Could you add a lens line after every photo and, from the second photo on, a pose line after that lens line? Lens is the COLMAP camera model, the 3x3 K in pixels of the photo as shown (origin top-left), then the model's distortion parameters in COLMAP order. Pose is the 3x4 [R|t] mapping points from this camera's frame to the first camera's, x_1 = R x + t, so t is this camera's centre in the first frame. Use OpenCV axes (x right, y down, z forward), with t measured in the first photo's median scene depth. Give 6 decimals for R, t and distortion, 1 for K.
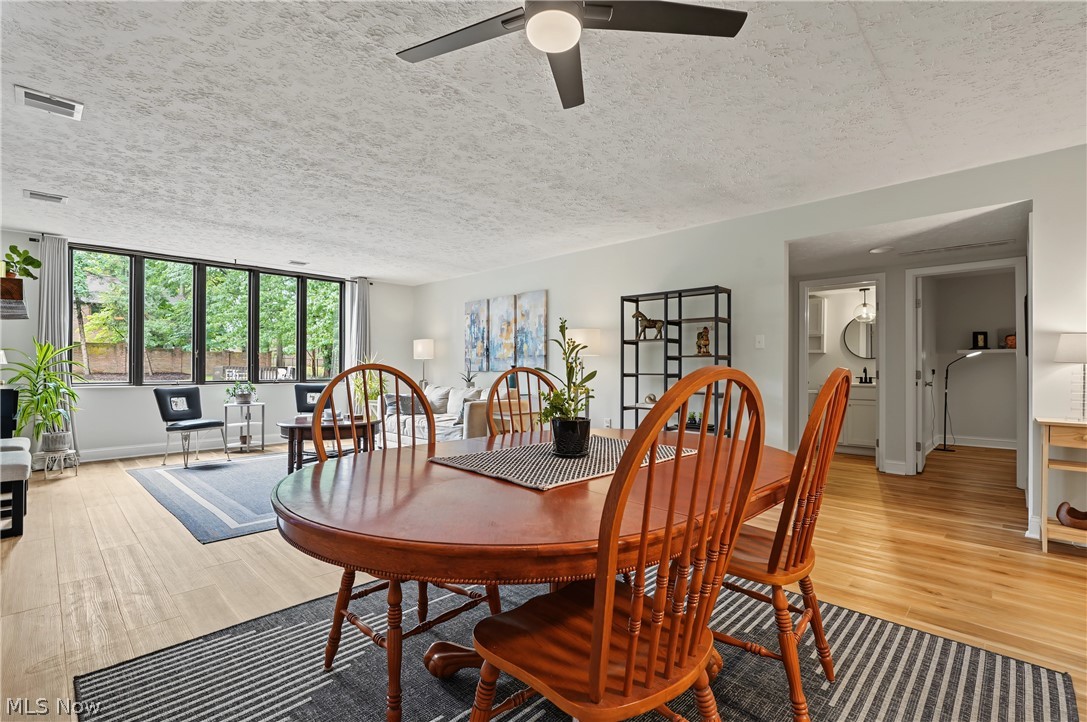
lens RADIAL K [[500.7, 0, 550.5], [0, 500.7, 366.8], [0, 0, 1]] dist [-0.003449, 0.000249]
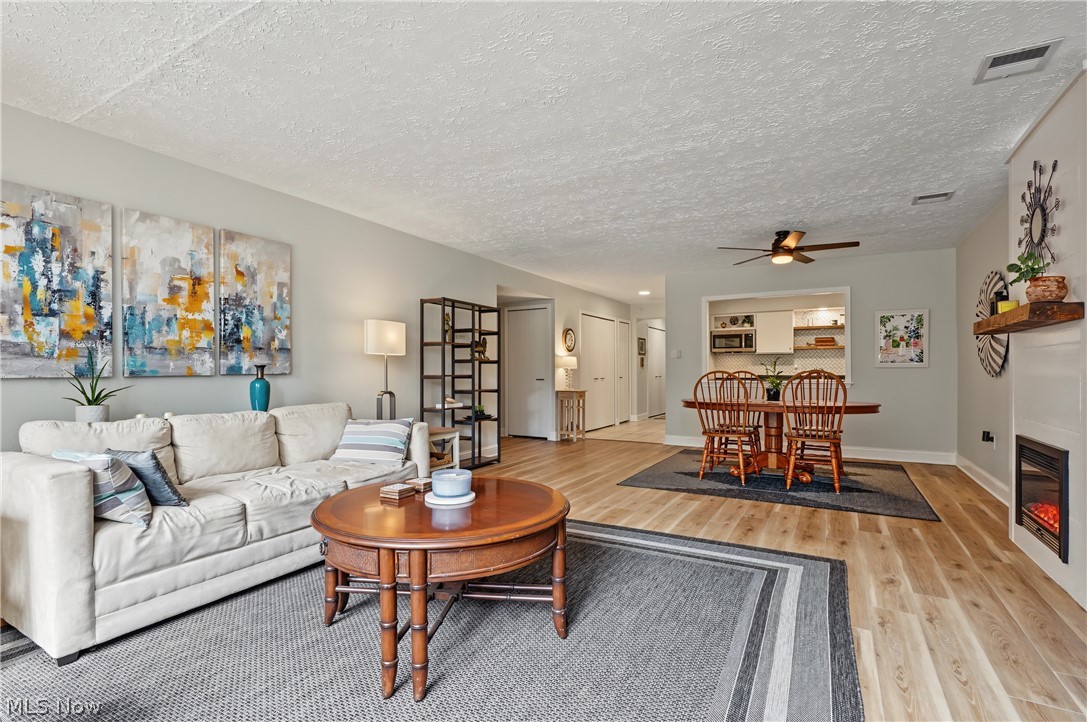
lens RADIAL K [[500.7, 0, 543.4], [0, 500.7, 371.1], [0, 0, 1]] dist [-0.003449, 0.000249]
pose [[-0.251035, -0.003466, 0.967972, -0.666362], [-0.004579, 0.999987, 0.002393, 0.001012], [-0.967967, -0.003831, -0.251047, 0.814369]]
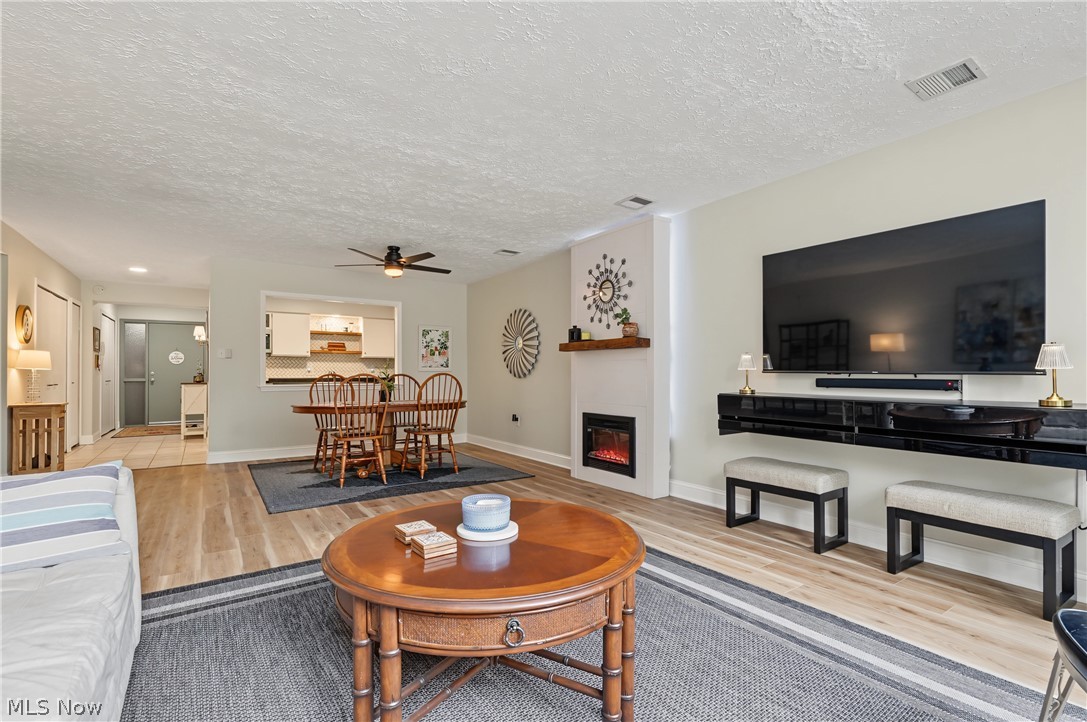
lens RADIAL K [[500.7, 0, 540.6], [0, 500.7, 368.0], [0, 0, 1]] dist [-0.003449, 0.000249]
pose [[-0.980195, -0.002439, 0.198022, -0.421564], [-0.005735, 0.999854, -0.016071, 0.003173], [-0.197954, -0.016889, -0.980066, 1.041530]]
